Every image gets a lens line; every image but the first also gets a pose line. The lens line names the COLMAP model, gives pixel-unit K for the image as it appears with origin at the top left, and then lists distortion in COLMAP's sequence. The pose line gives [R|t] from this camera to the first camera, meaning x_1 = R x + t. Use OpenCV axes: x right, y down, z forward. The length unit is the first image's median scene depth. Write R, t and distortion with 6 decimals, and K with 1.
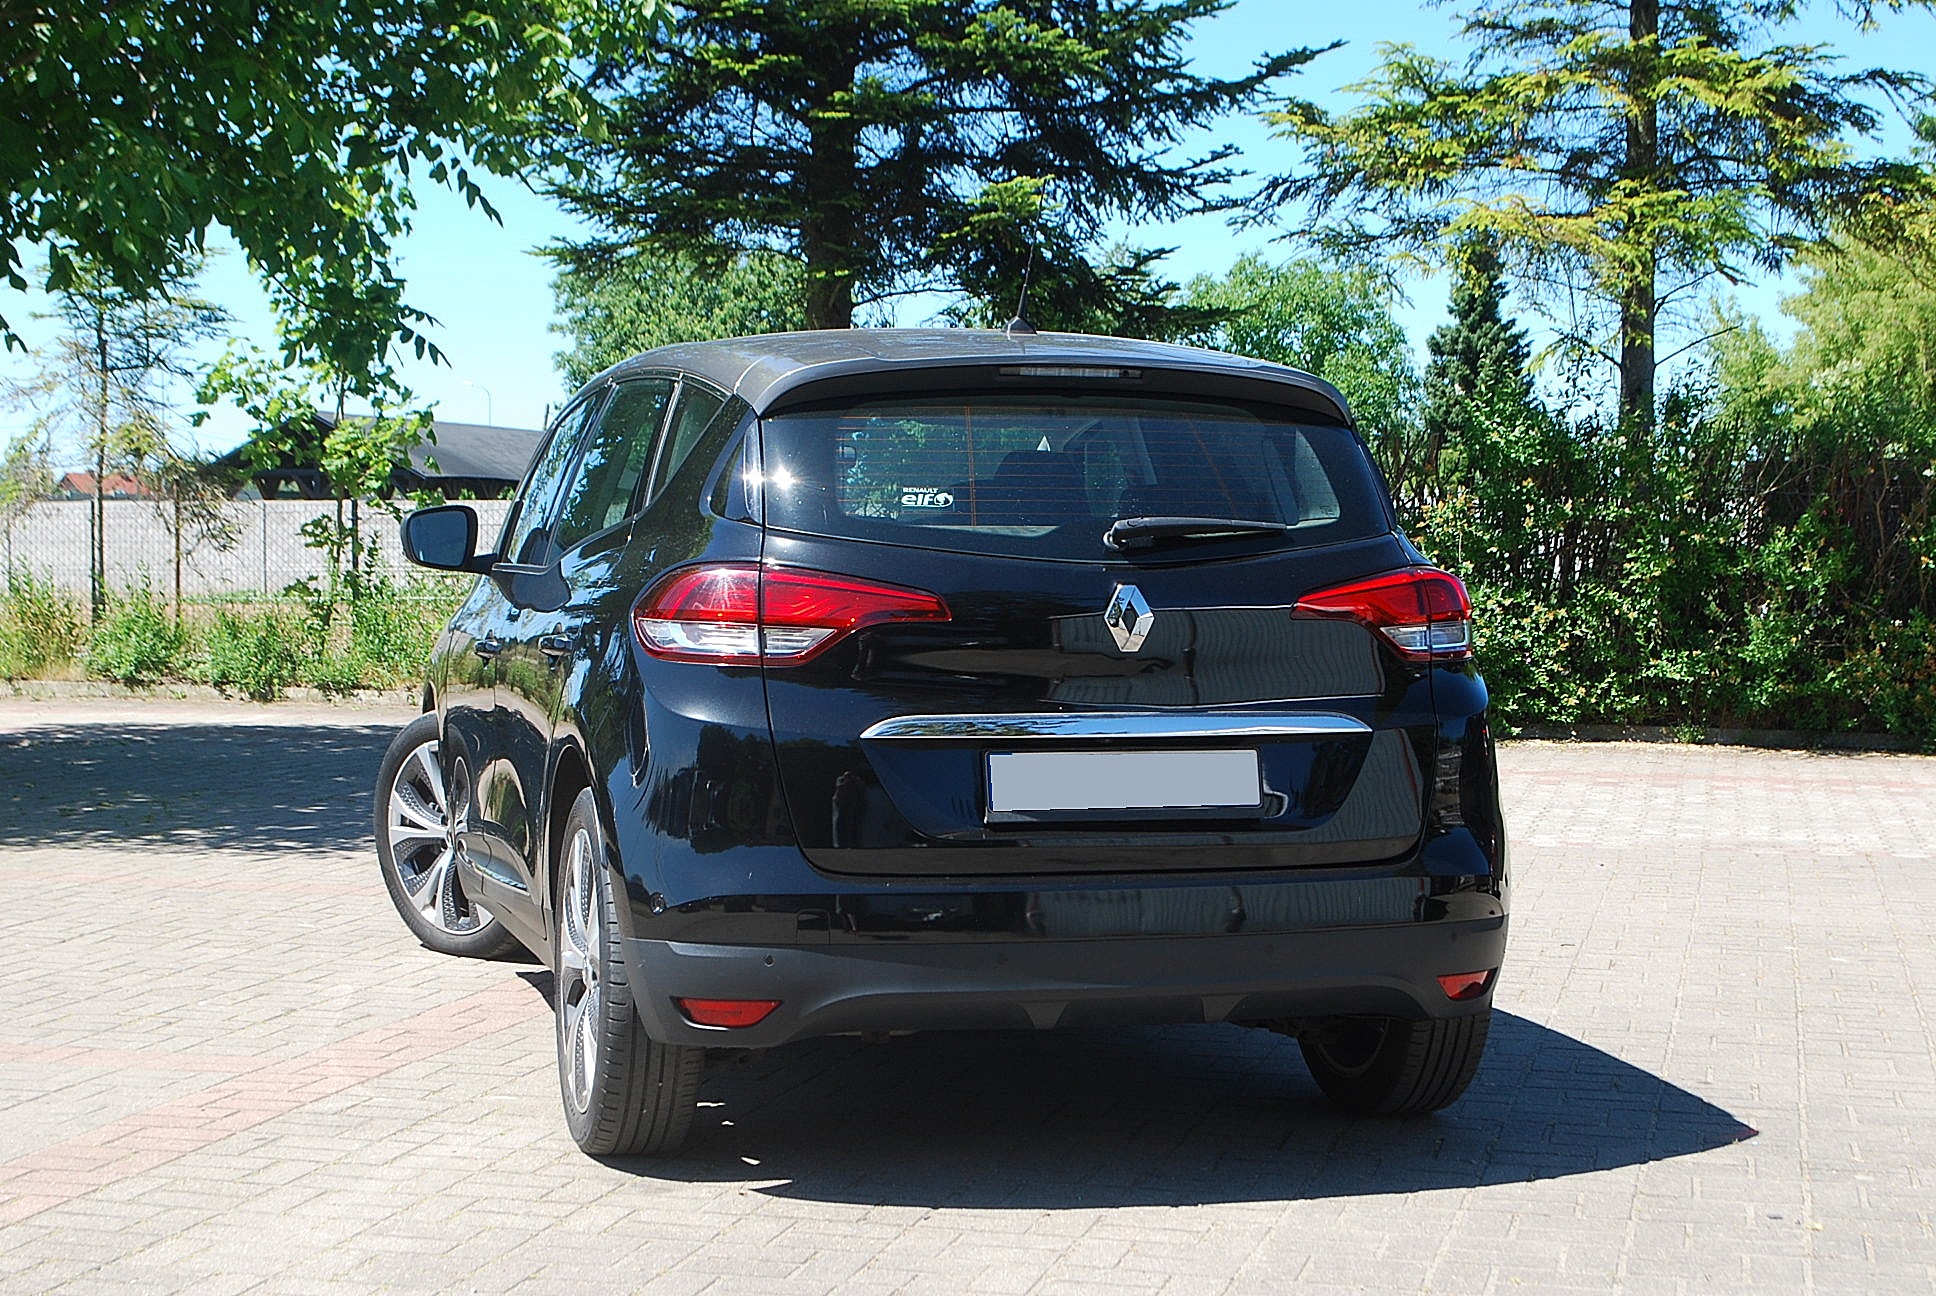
lens RADIAL K [[3006.6, 0, 988.9], [0, 3006.6, 649.8], [0, 0, 1]] dist [0.024155, 0.000000]
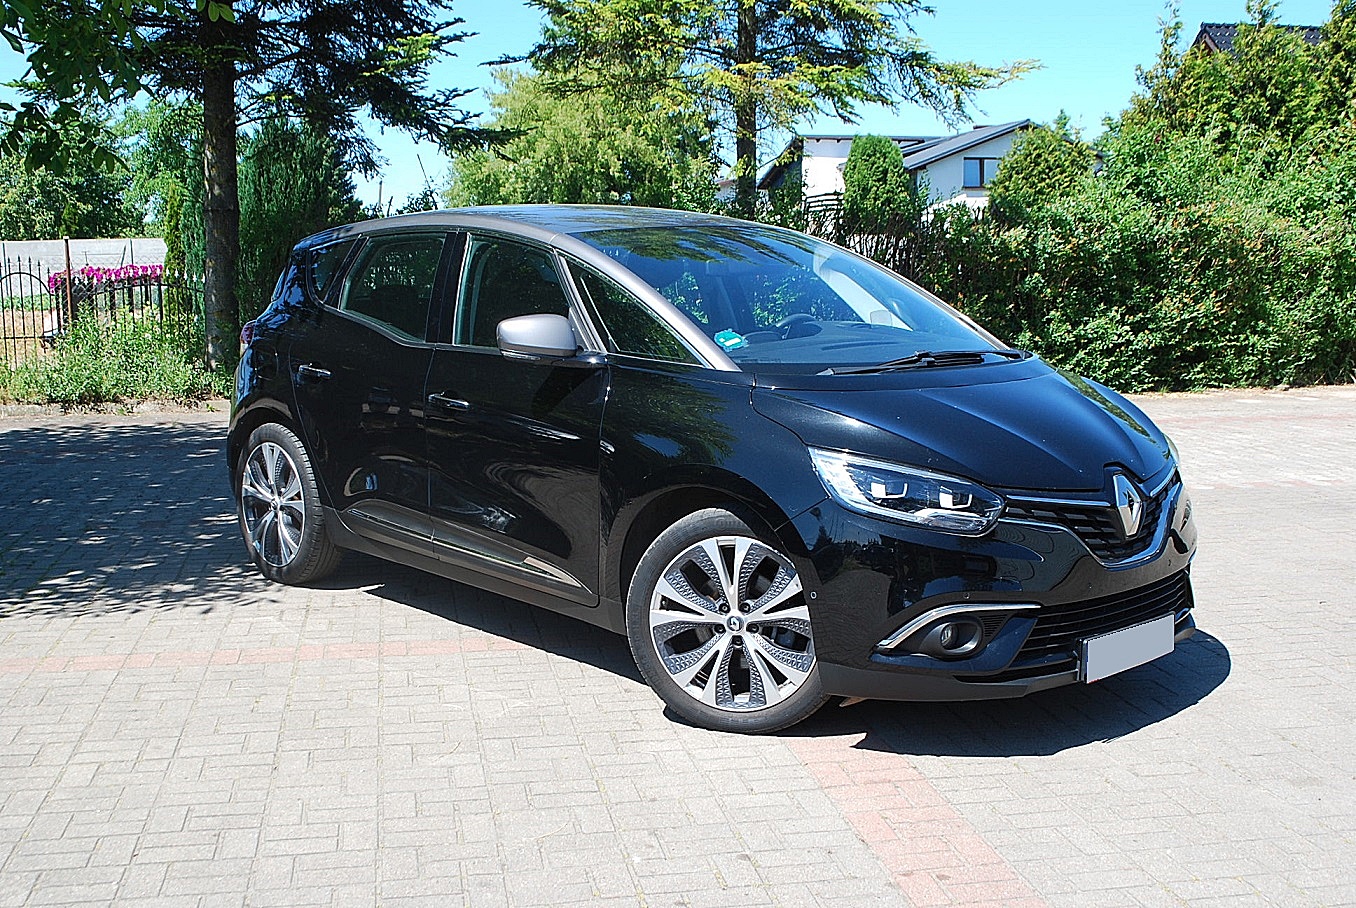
lens RADIAL K [[1606.6, 0, 686.3], [0, 1606.6, 458.7], [0, 0, 1]] dist [-0.041956, 0.000000]
pose [[0.900711, -0.069552, 0.428815, -0.206052], [0.029546, 0.994622, 0.099263, -0.026182], [-0.433413, -0.076738, 0.897922, 0.222739]]
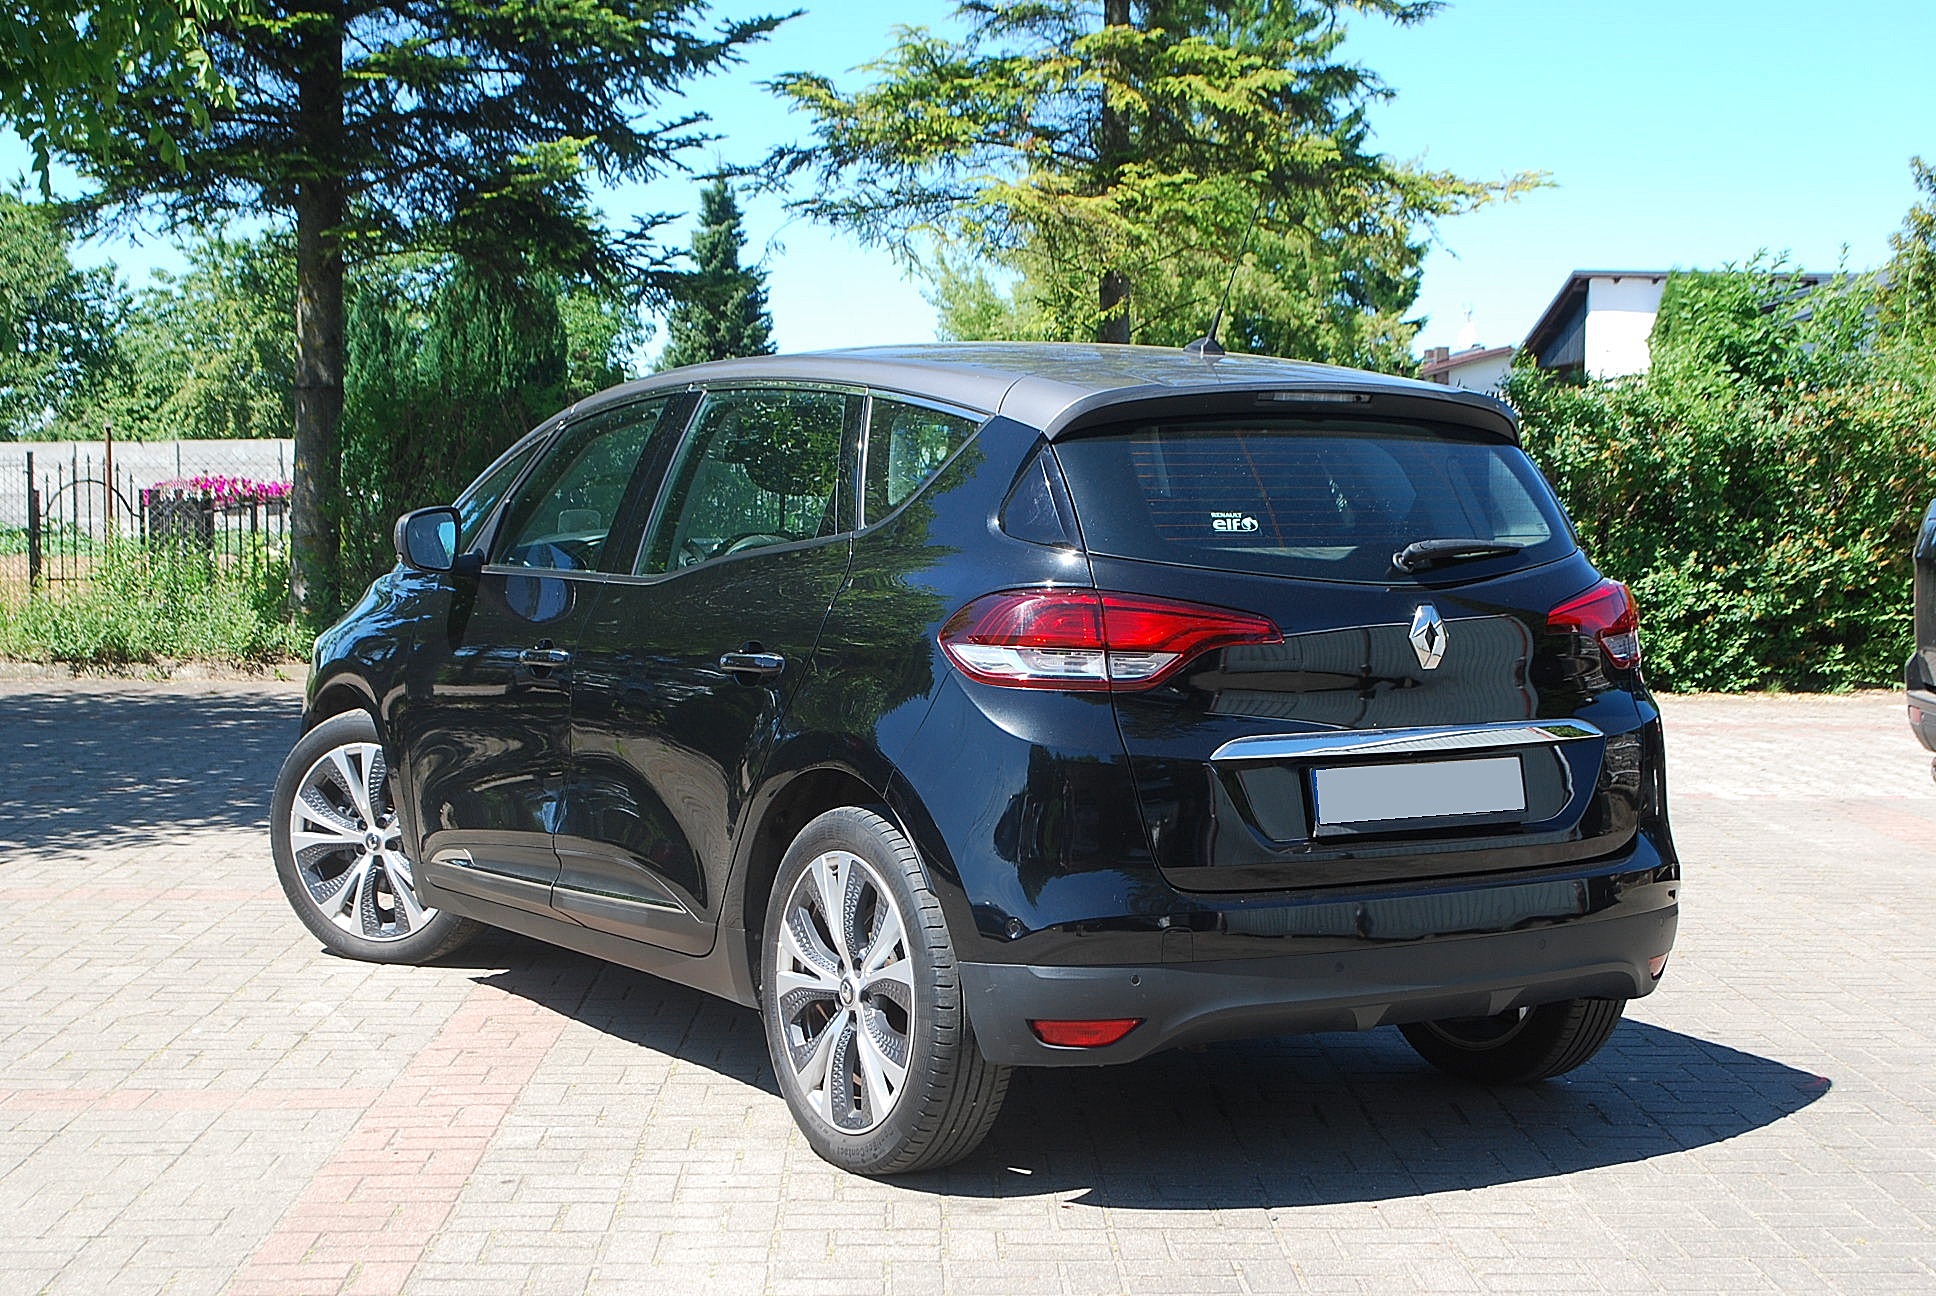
lens RADIAL K [[2913.9, 0, 961.5], [0, 2913.9, 630.0], [0, 0, 1]] dist [0.001145, 0.000000]
pose [[0.962128, -0.017963, 0.272004, -0.119789], [0.013010, 0.999715, 0.020002, -0.010920], [-0.272286, -0.015706, 0.962088, 0.019691]]
